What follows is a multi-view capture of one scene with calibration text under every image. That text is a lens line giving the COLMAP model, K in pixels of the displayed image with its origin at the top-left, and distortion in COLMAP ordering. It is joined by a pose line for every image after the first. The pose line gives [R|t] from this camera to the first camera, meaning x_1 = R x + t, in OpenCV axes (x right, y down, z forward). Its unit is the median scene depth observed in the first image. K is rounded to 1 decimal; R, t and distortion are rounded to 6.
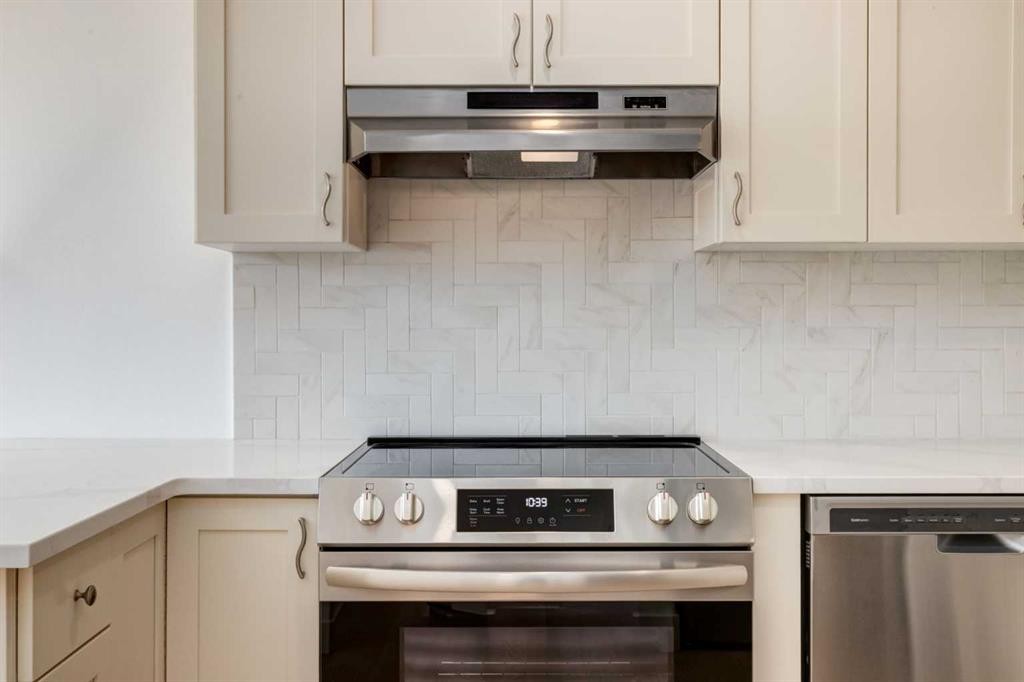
lens RADIAL K [[1176.0, 0, 518.5], [0, 1176.0, 322.4], [0, 0, 1]] dist [-0.001958, 0.000000]
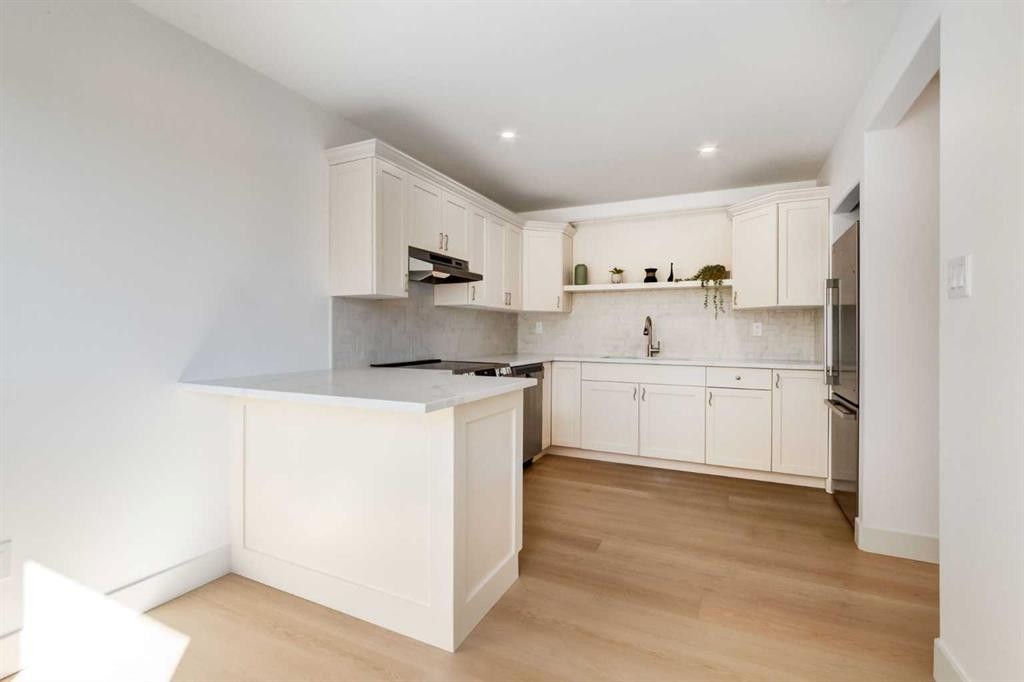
lens RADIAL K [[481.3, 0, 493.3], [0, 481.3, 333.6], [0, 0, 1]] dist [0.002340, -0.000695]
pose [[0.453178, 0.001458, 0.891419, -1.153363], [0.001123, 0.999997, -0.002207, 0.027997], [-0.891419, 0.002001, 0.453175, 0.246012]]
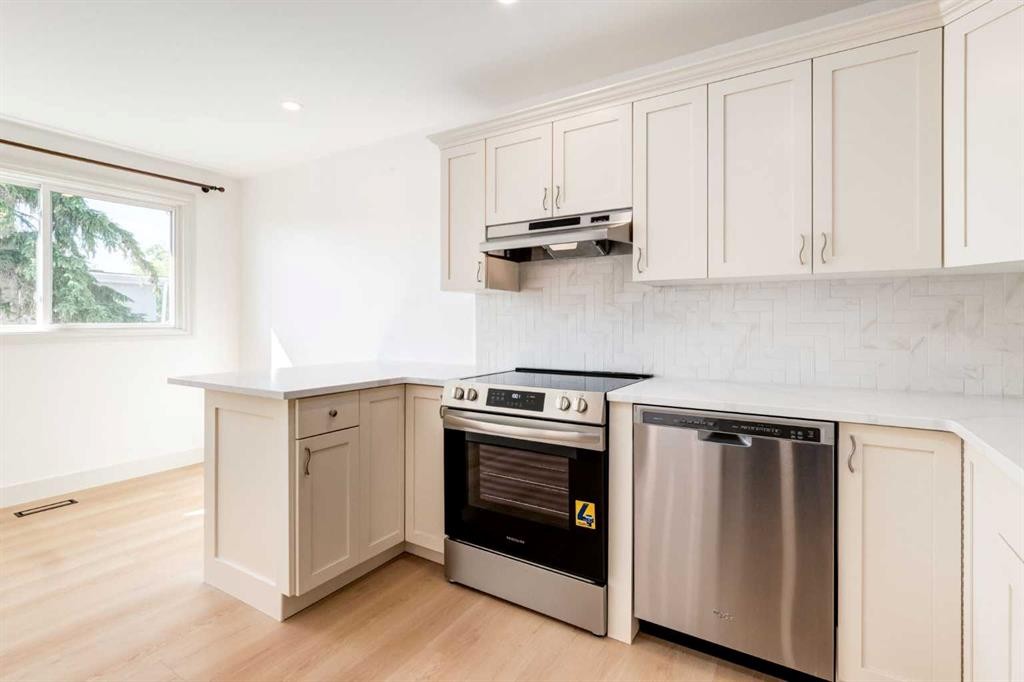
lens RADIAL K [[481.3, 0, 511.8], [0, 481.3, 323.8], [0, 0, 1]] dist [0.002340, -0.000695]
pose [[0.847572, 0.000843, -0.530679, 0.444980], [-0.002452, 0.999994, -0.002328, 0.009789], [0.530674, 0.003275, 0.847569, 0.158533]]
